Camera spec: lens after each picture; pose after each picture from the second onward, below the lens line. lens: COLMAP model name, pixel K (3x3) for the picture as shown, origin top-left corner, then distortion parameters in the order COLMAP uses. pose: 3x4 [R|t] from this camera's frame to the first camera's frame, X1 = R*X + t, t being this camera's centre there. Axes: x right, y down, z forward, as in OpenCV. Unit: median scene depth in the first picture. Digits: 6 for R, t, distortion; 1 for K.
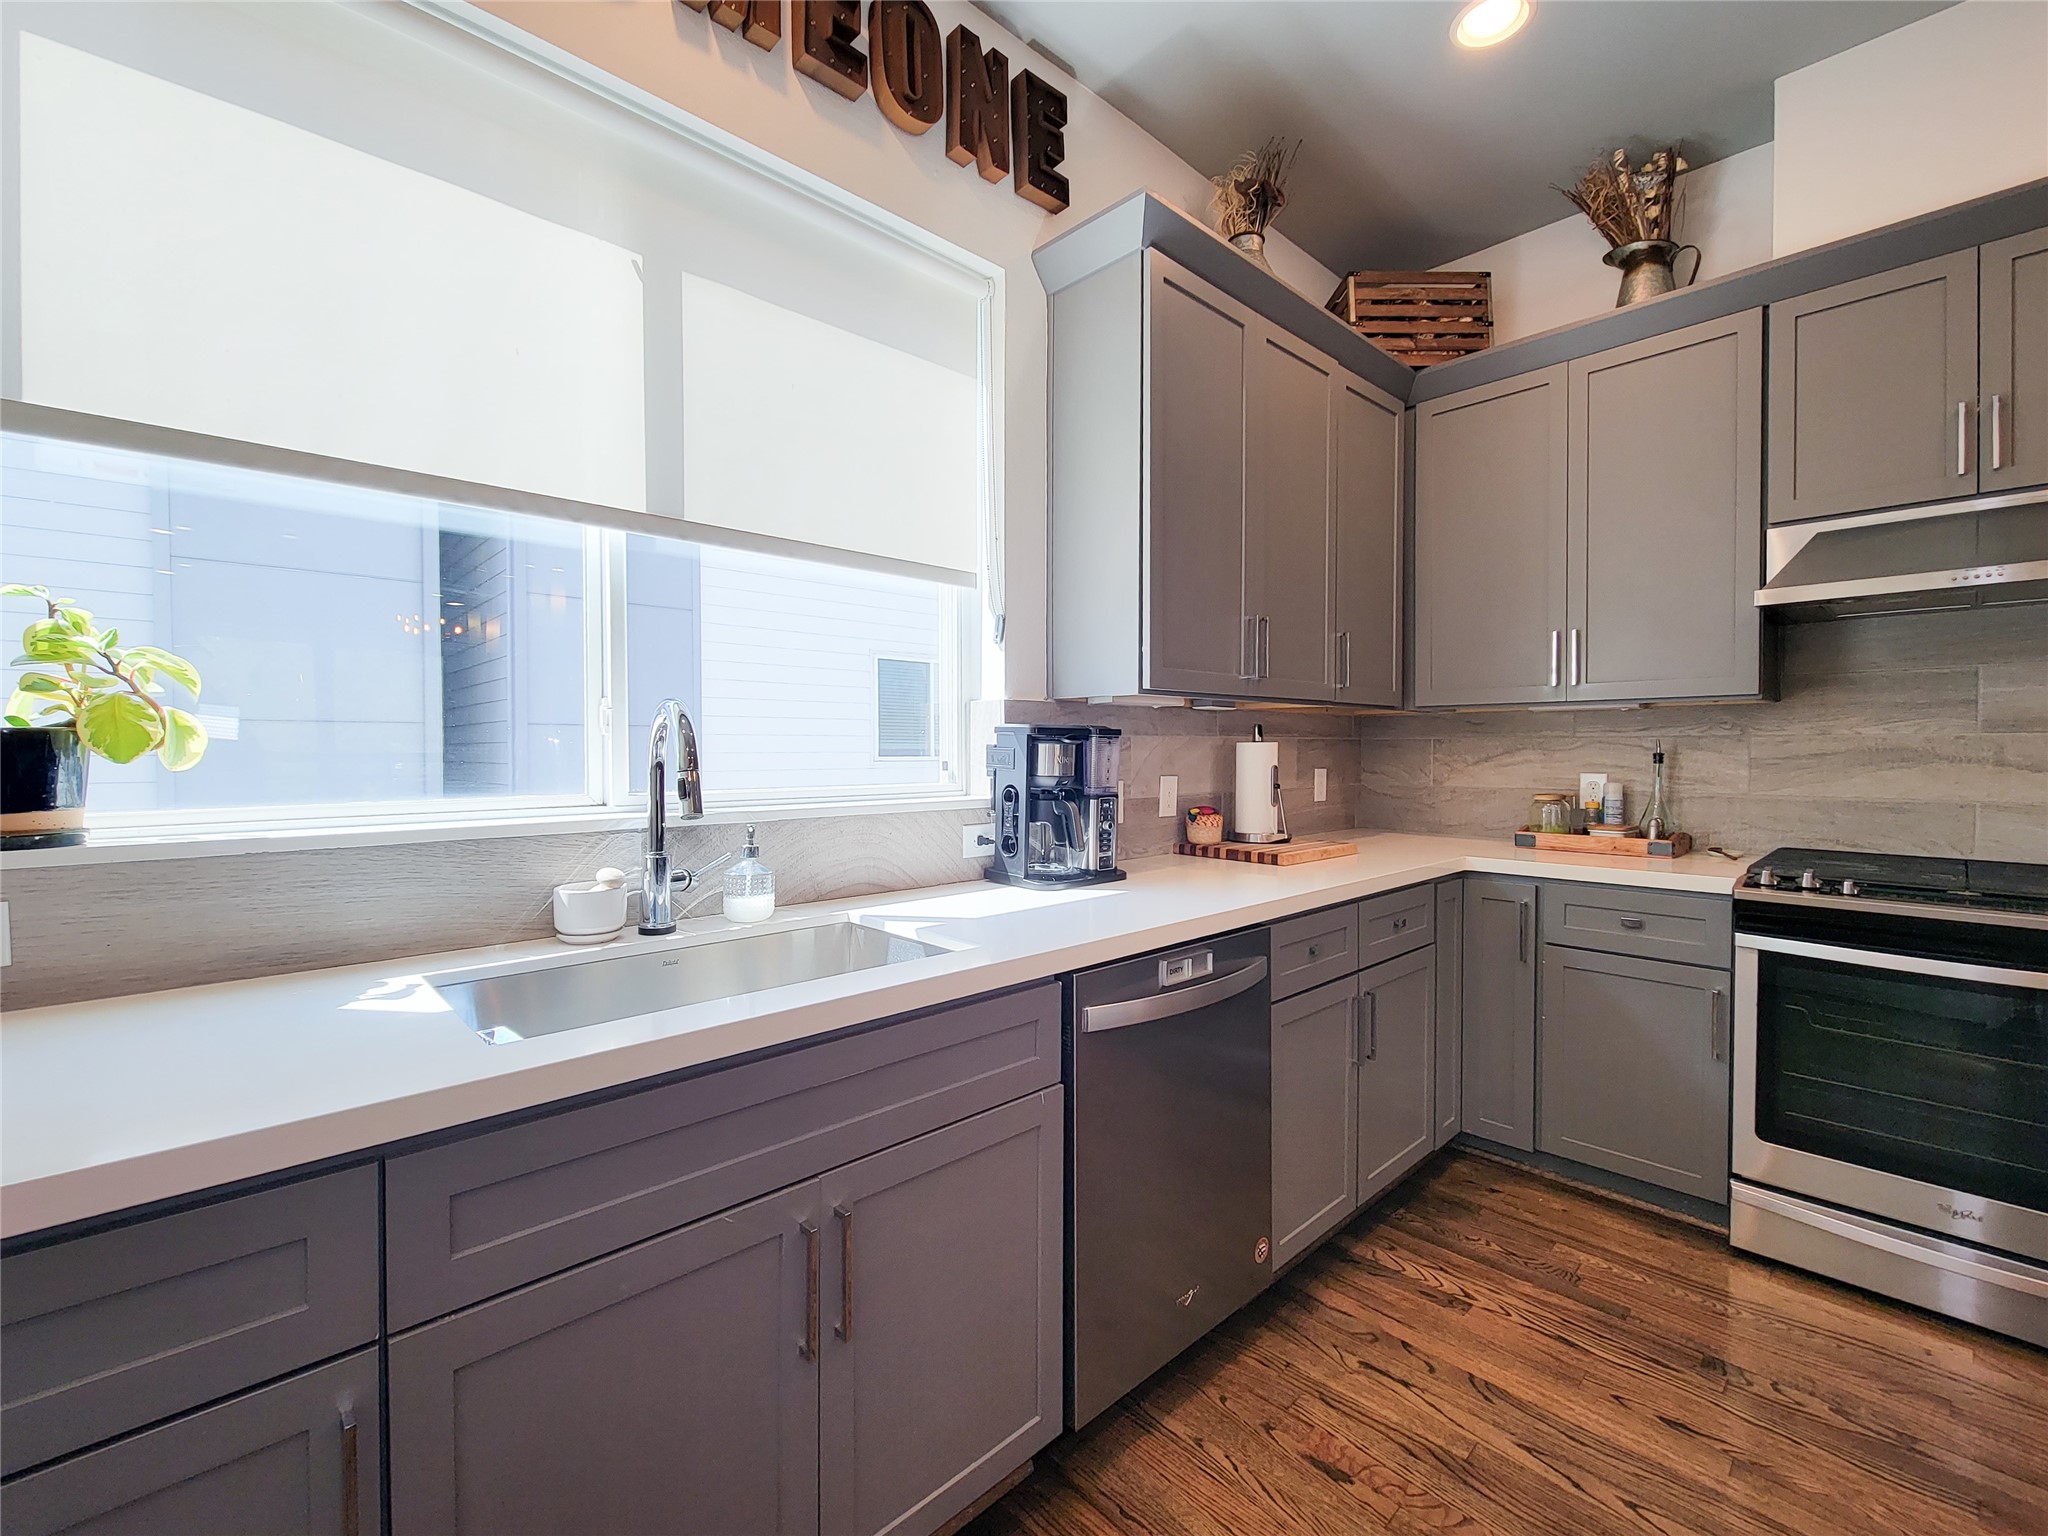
lens RADIAL K [[895.4, 0, 1047.9], [0, 895.4, 758.5], [0, 0, 1]] dist [0.003608, -0.004261]
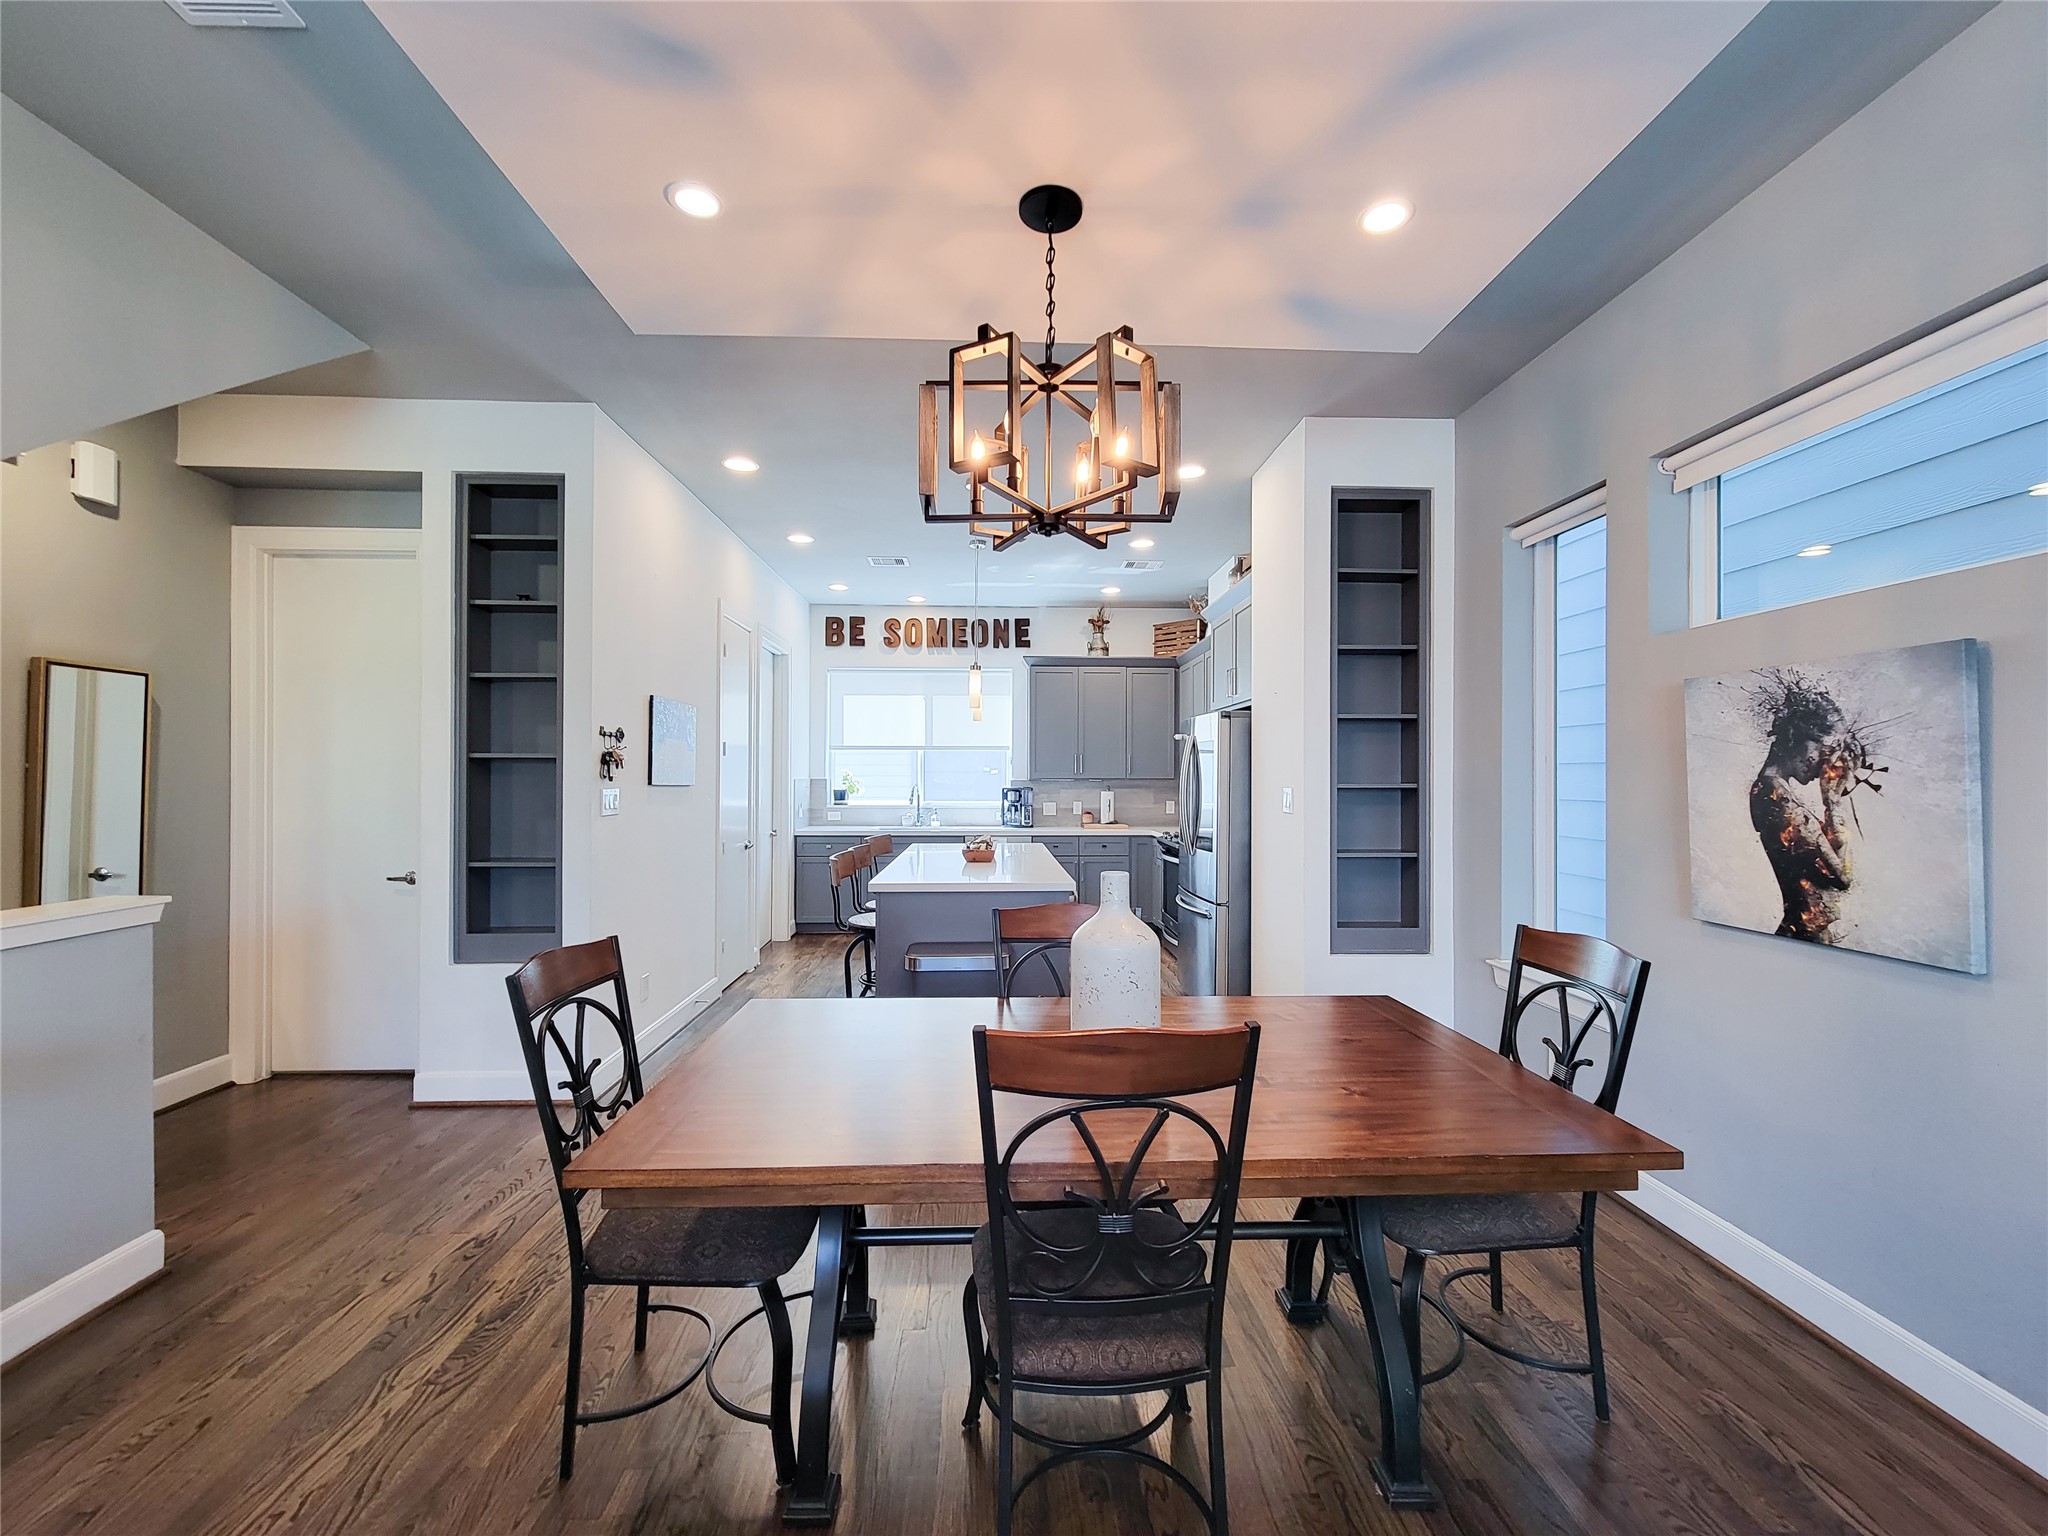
lens RADIAL K [[838.6, 0, 1026.1], [0, 838.6, 780.2], [0, 0, 1]] dist [-0.001889, -0.001063]
pose [[0.745613, 0.008636, -0.666323, 2.715601], [-0.013138, 0.999912, -0.001742, -0.069168], [0.666249, 0.010052, 0.745661, -1.863606]]
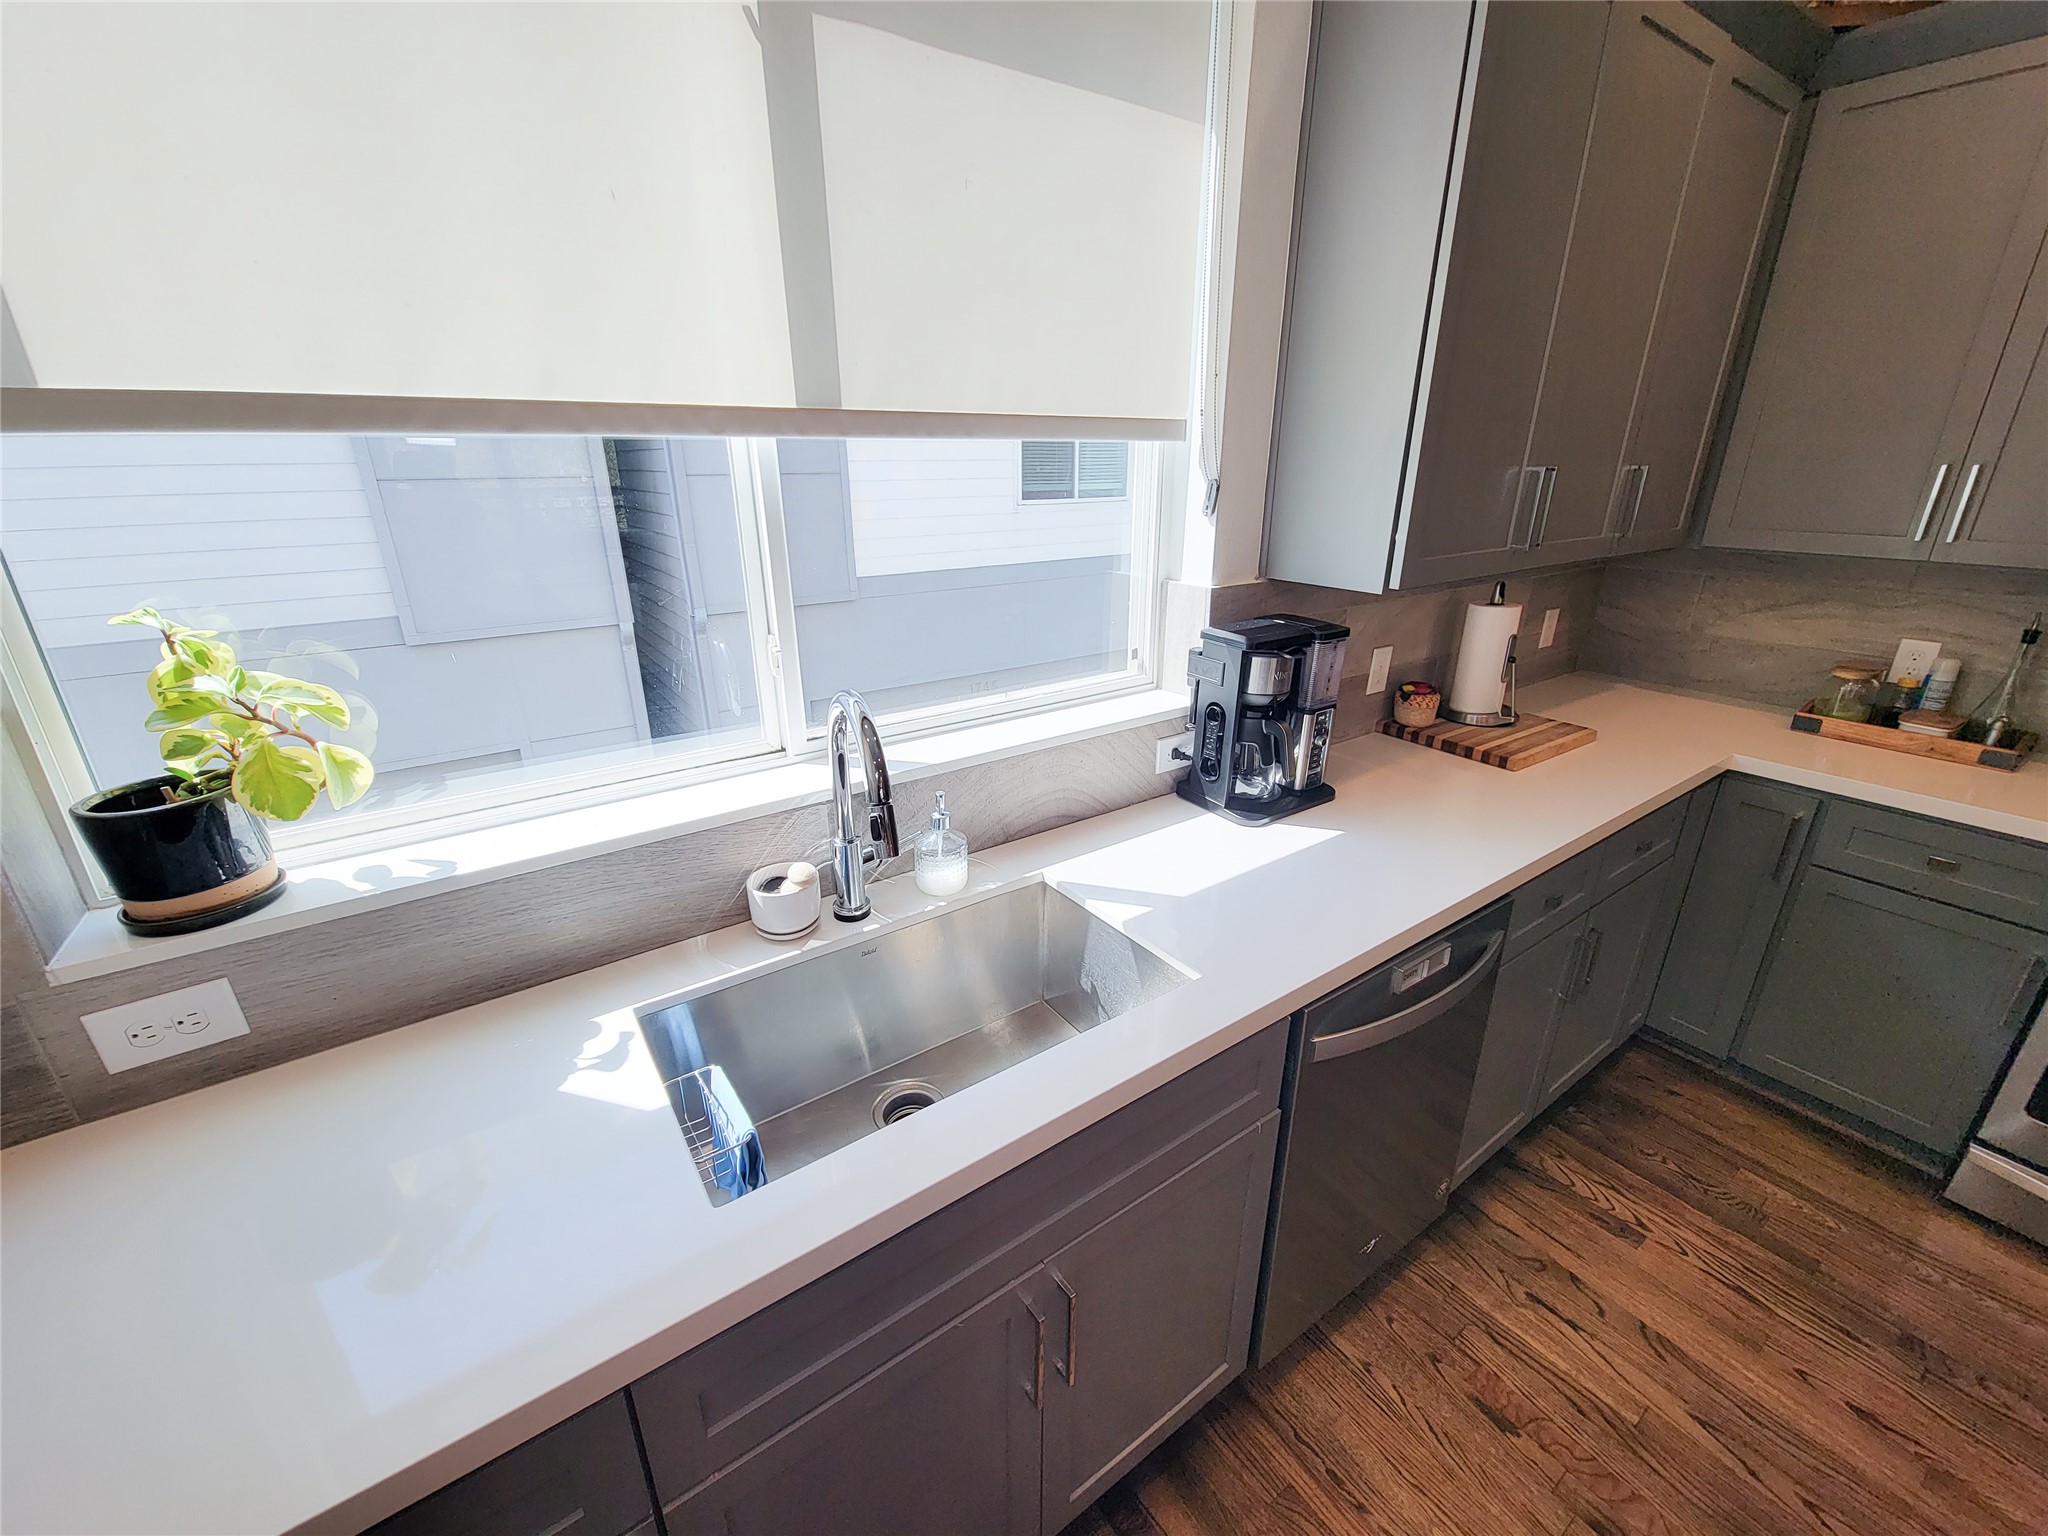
lens RADIAL K [[838.6, 0, 1034.8], [0, 838.6, 772.6], [0, 0, 1]] dist [-0.001889, -0.001063]
pose [[0.987315, 0.061501, -0.146376, -0.097846], [-0.005911, 0.935531, 0.353196, -0.205029], [0.158661, -0.347851, 0.924027, 0.206338]]
